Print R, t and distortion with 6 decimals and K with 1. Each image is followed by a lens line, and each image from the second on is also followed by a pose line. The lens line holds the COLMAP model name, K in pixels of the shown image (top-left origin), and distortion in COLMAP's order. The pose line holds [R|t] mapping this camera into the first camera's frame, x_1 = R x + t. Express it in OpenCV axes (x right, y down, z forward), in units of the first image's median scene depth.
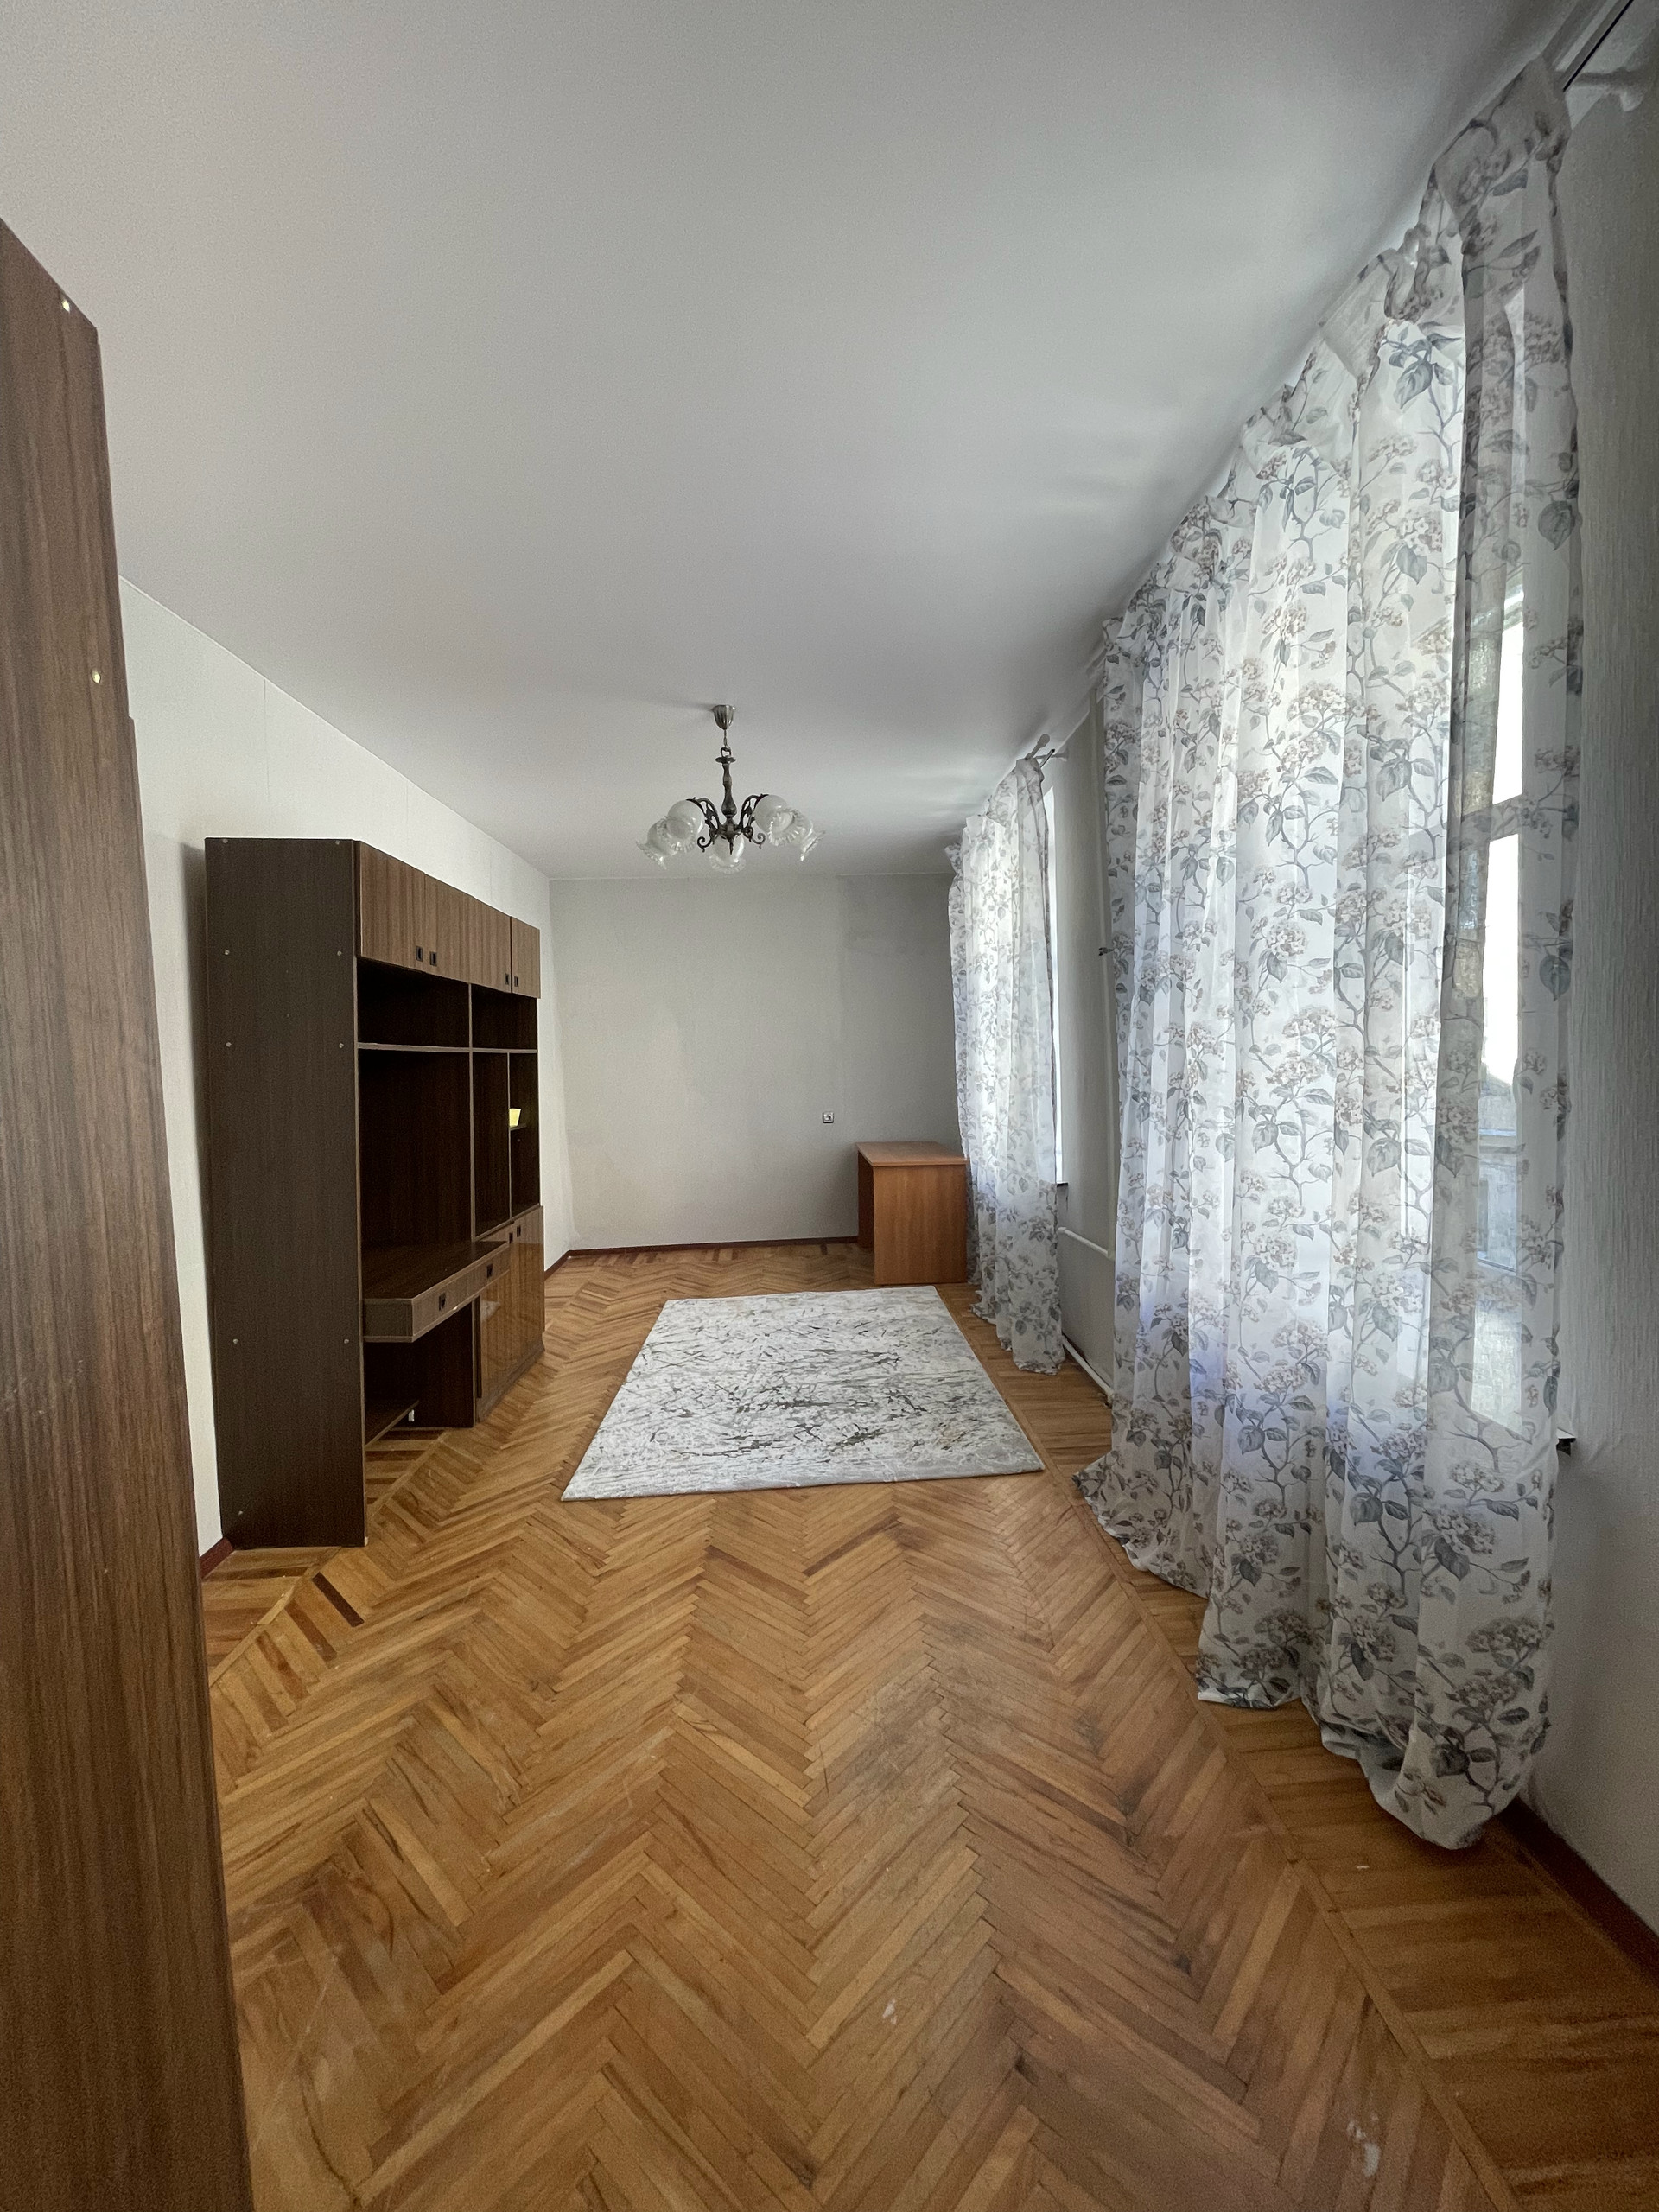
lens RADIAL K [[891.3, 0, 834.2], [0, 891.3, 1099.5], [0, 0, 1]] dist [-0.005484, 0.002185]
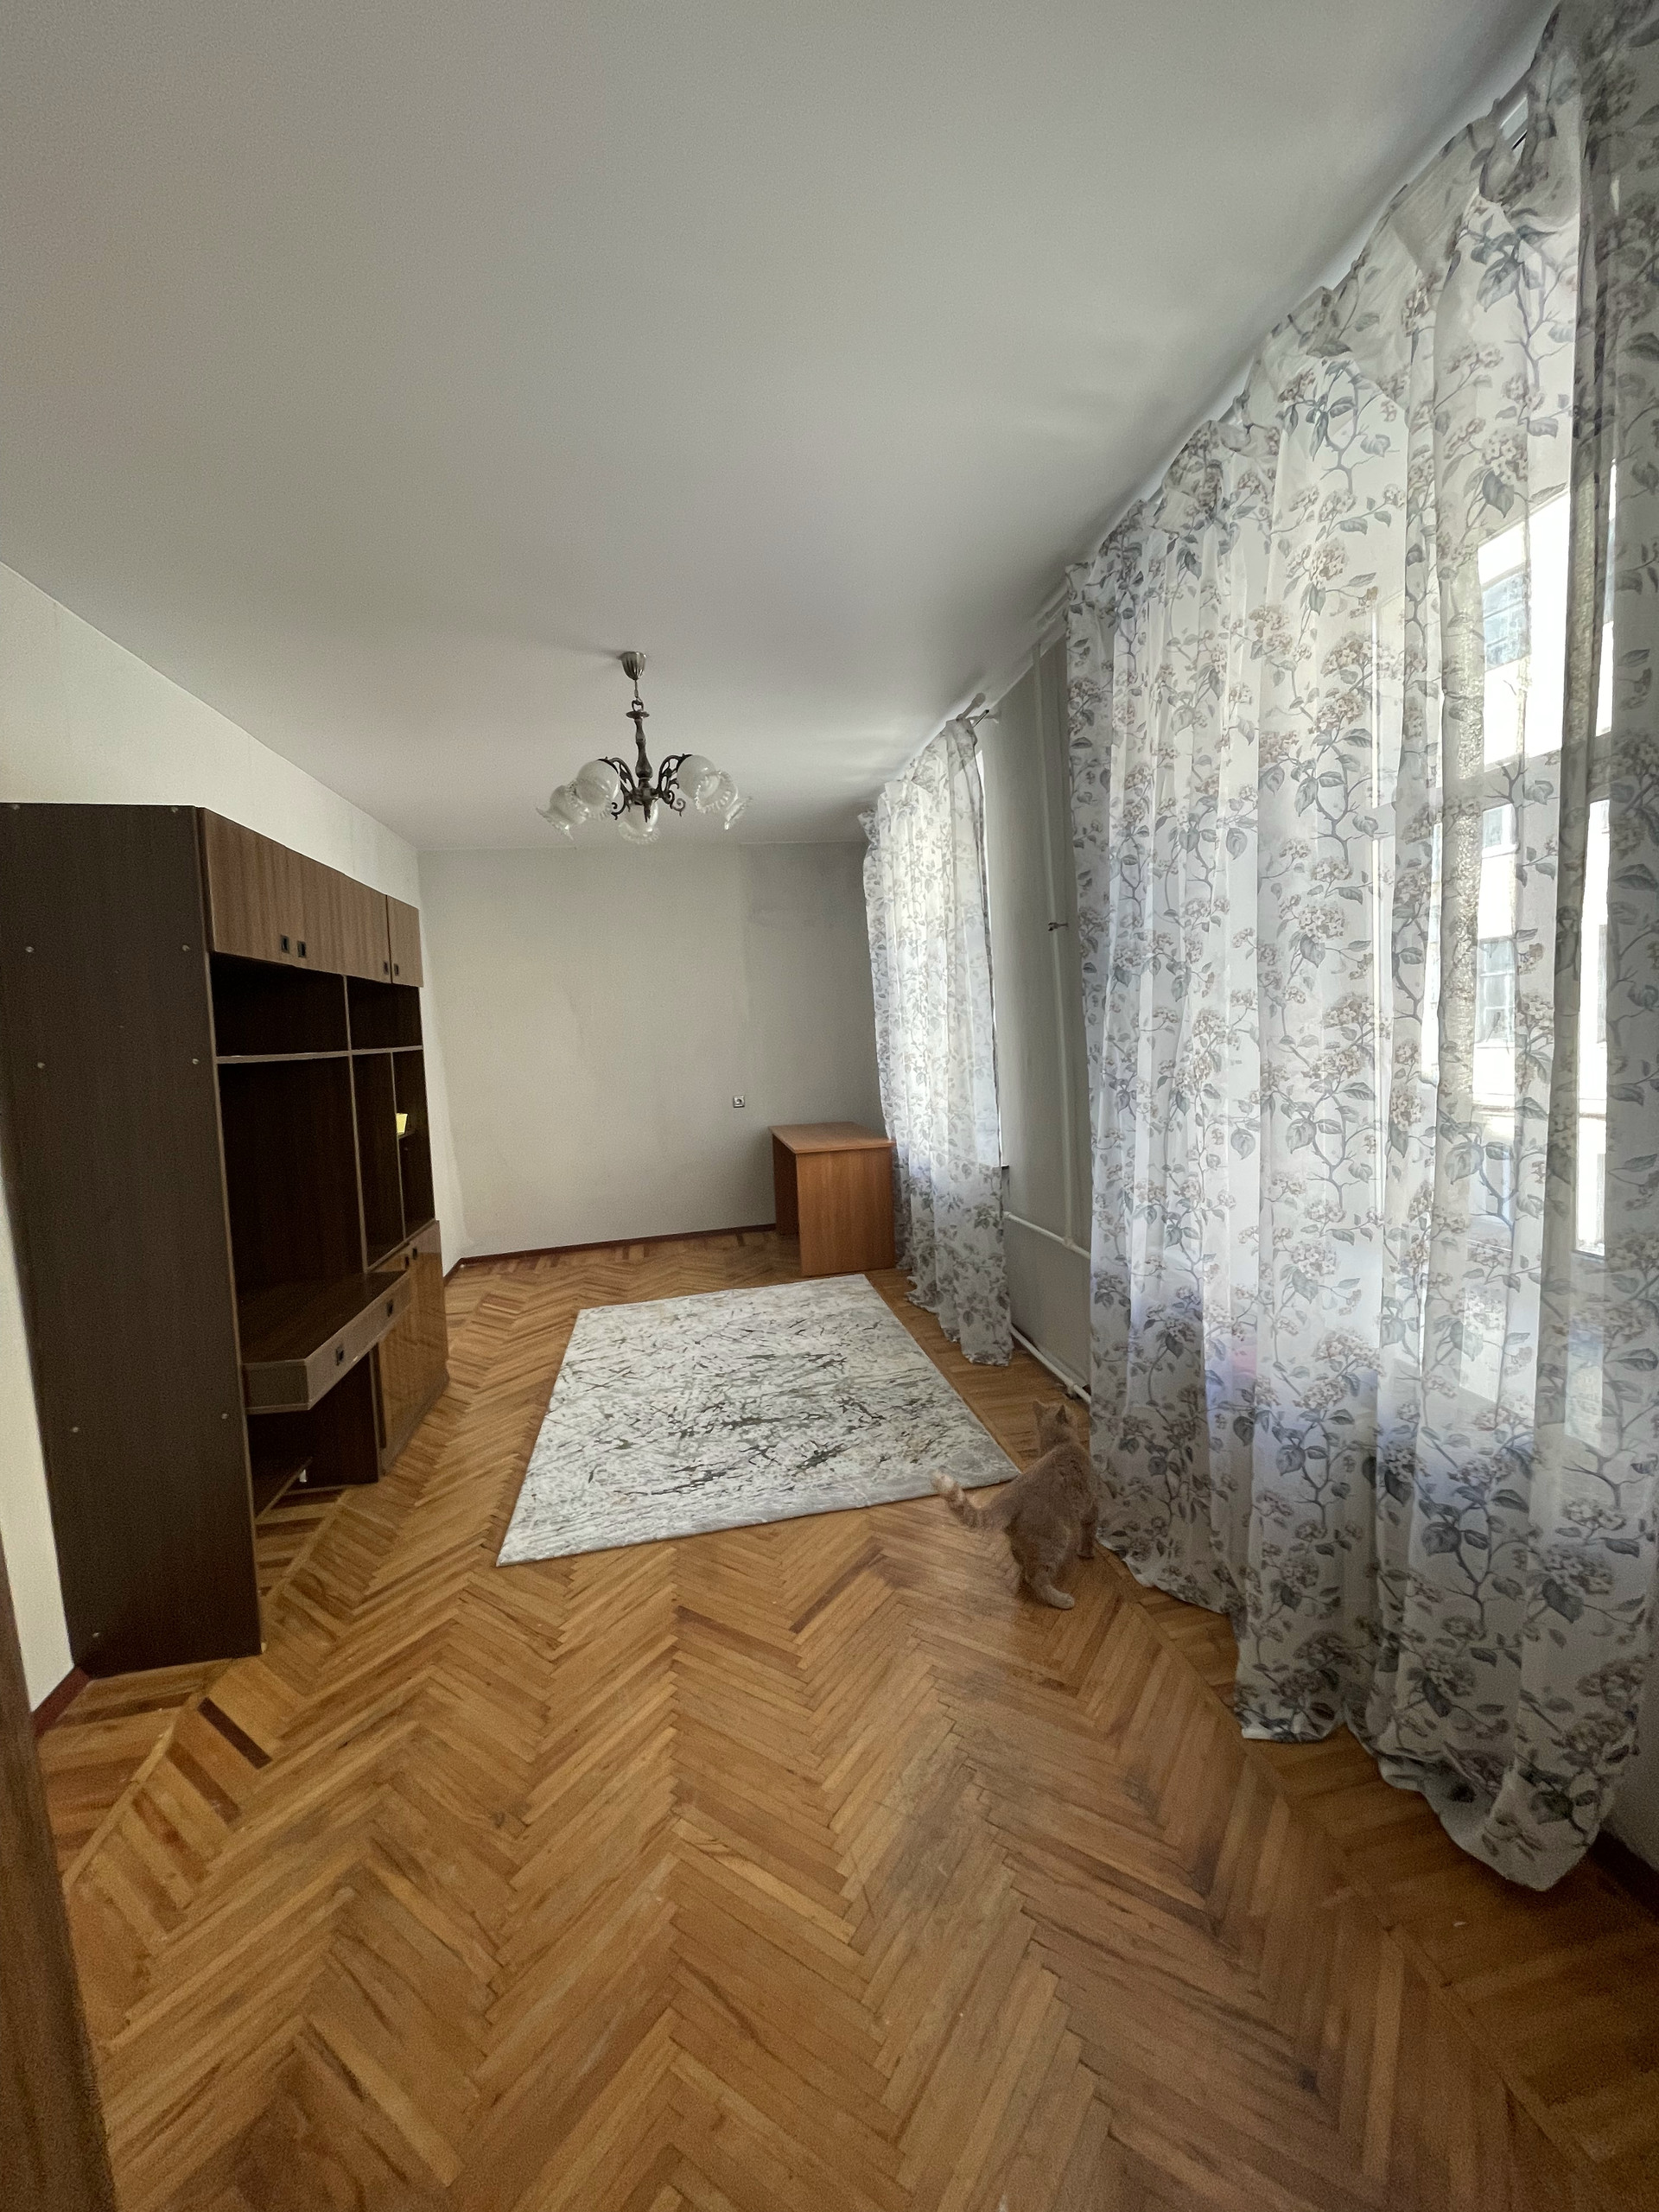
lens RADIAL K [[891.3, 0, 833.4], [0, 891.3, 1099.3], [0, 0, 1]] dist [-0.005484, 0.002185]
pose [[0.990157, -0.042021, 0.133503, -0.099660], [0.037294, 0.998592, 0.037717, -0.041791], [-0.134900, -0.032367, 0.990330, 0.133895]]
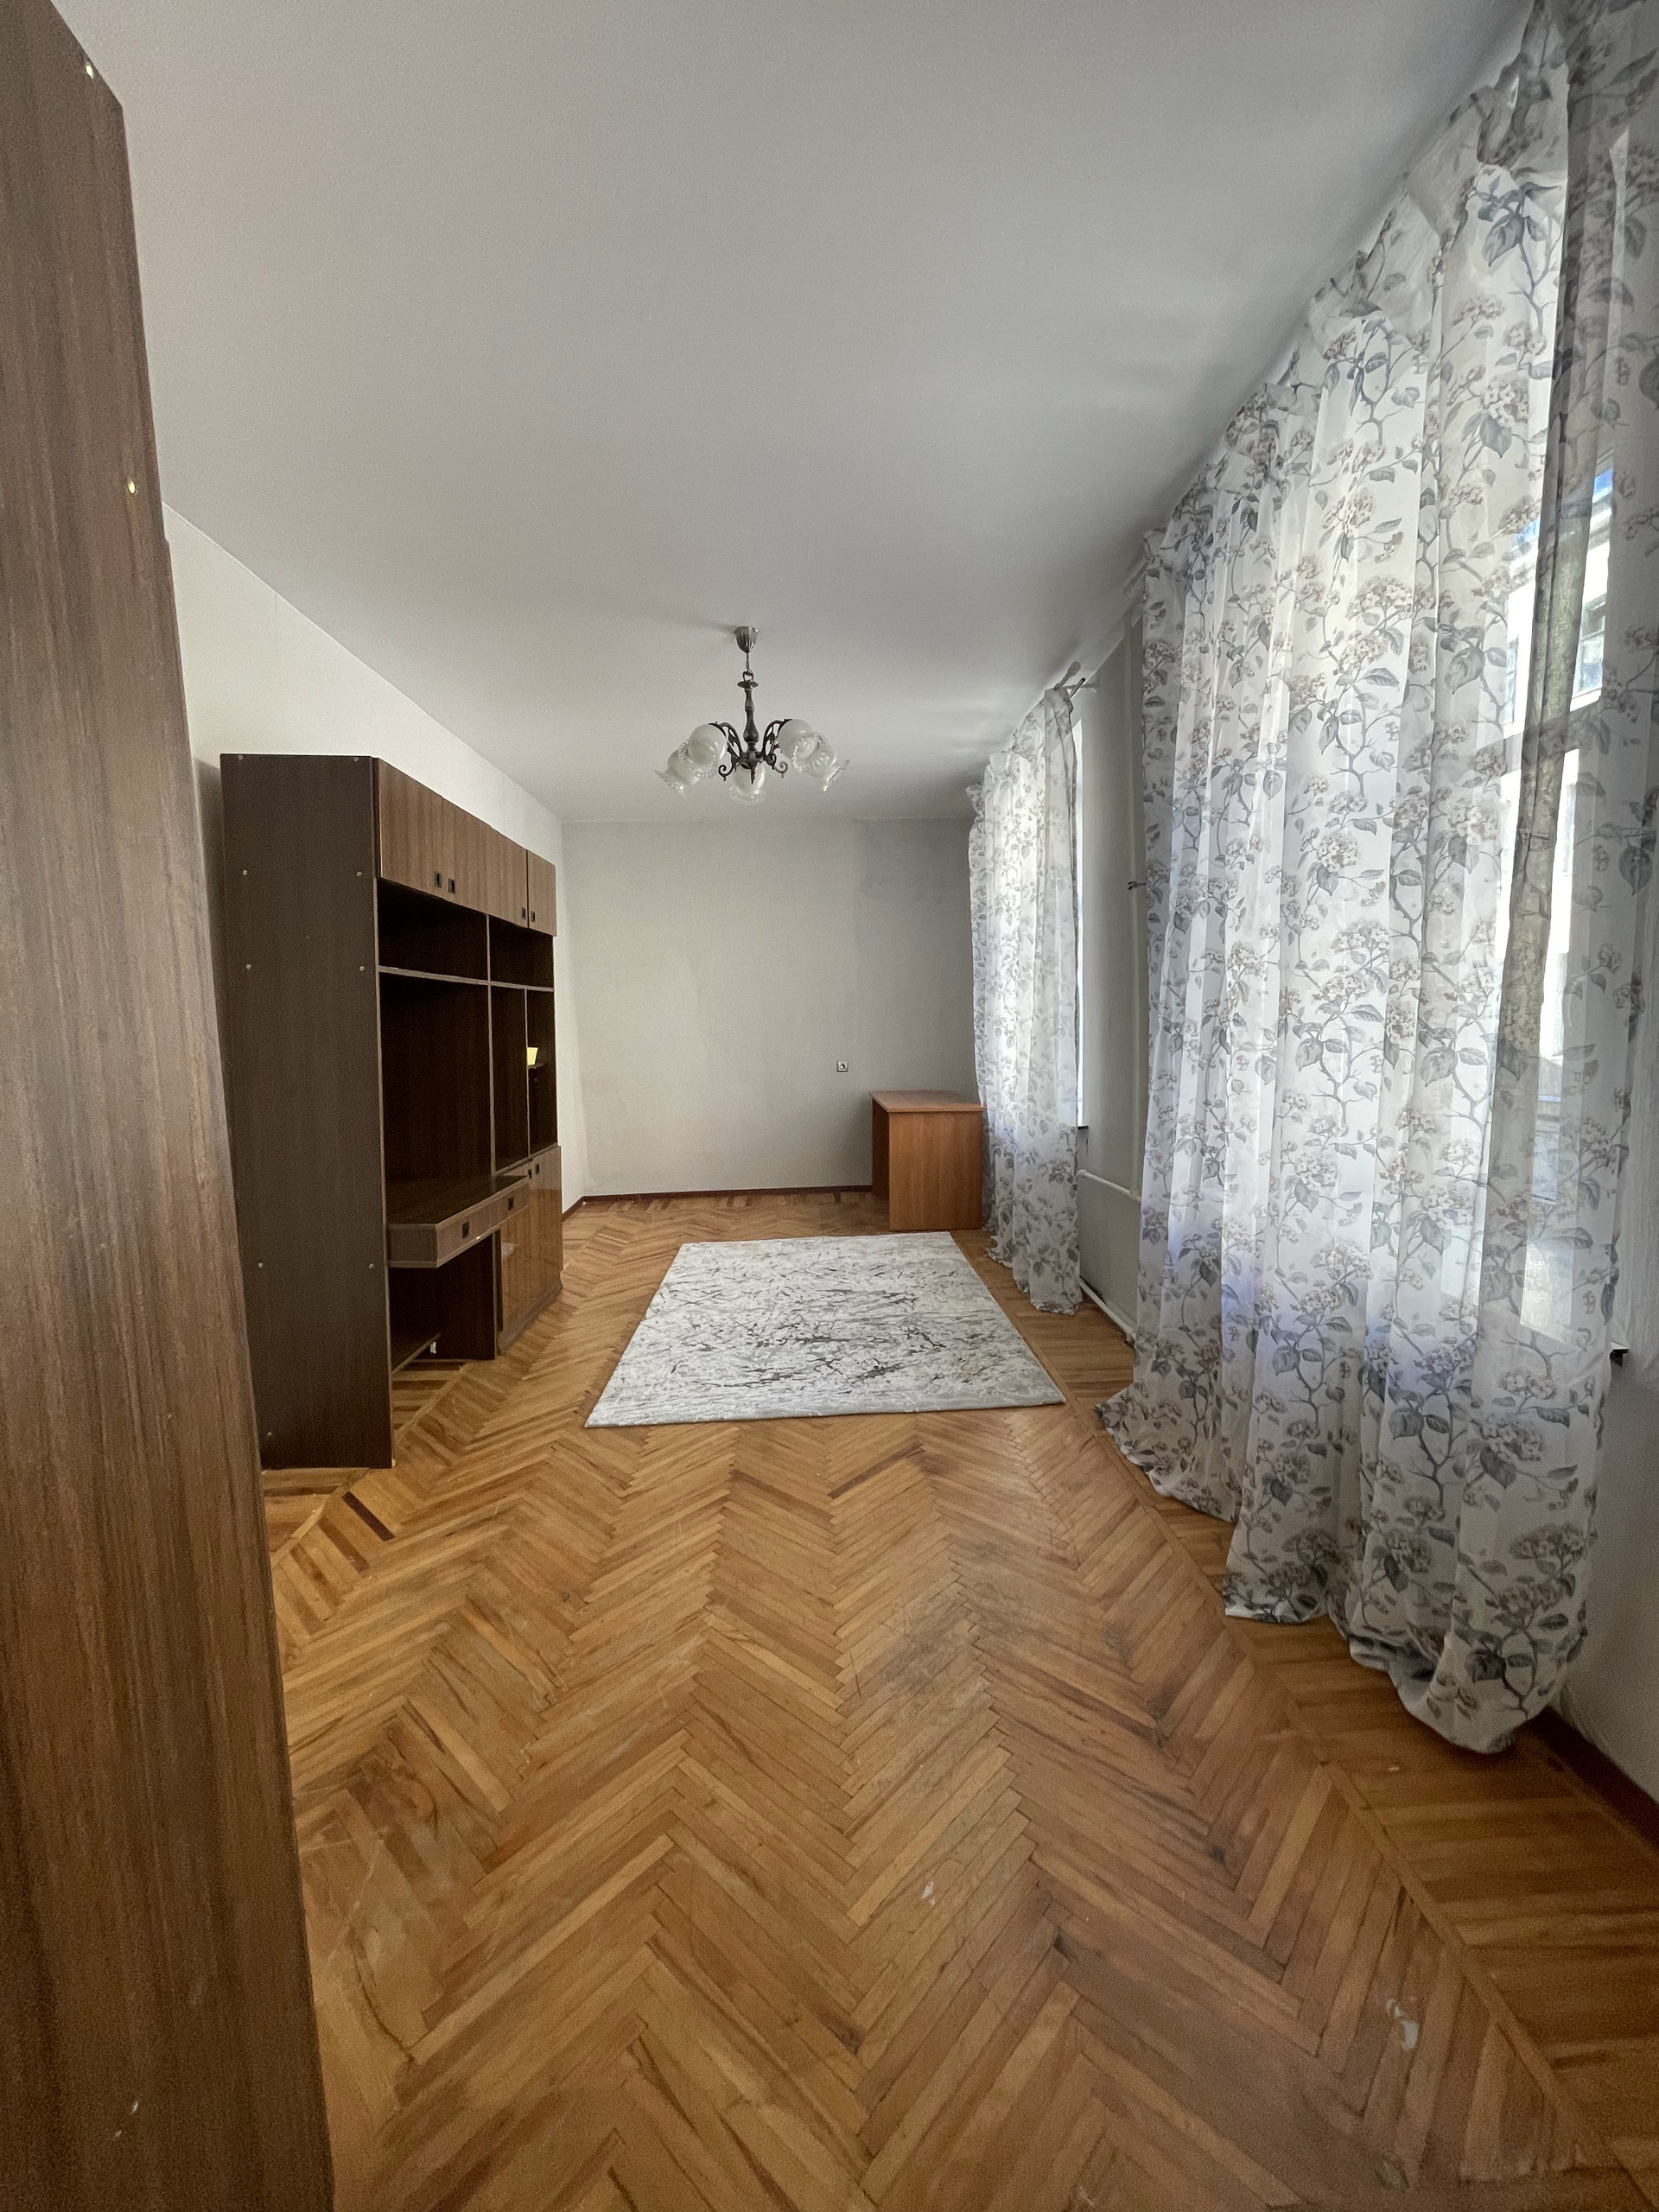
lens RADIAL K [[891.3, 0, 834.2], [0, 891.3, 1099.5], [0, 0, 1]] dist [-0.005484, 0.002185]
pose [[0.999946, 0.008048, -0.006603, -0.027567], [-0.007755, 0.999033, 0.043278, 0.045049], [0.006945, -0.043225, 0.999041, 0.013776]]
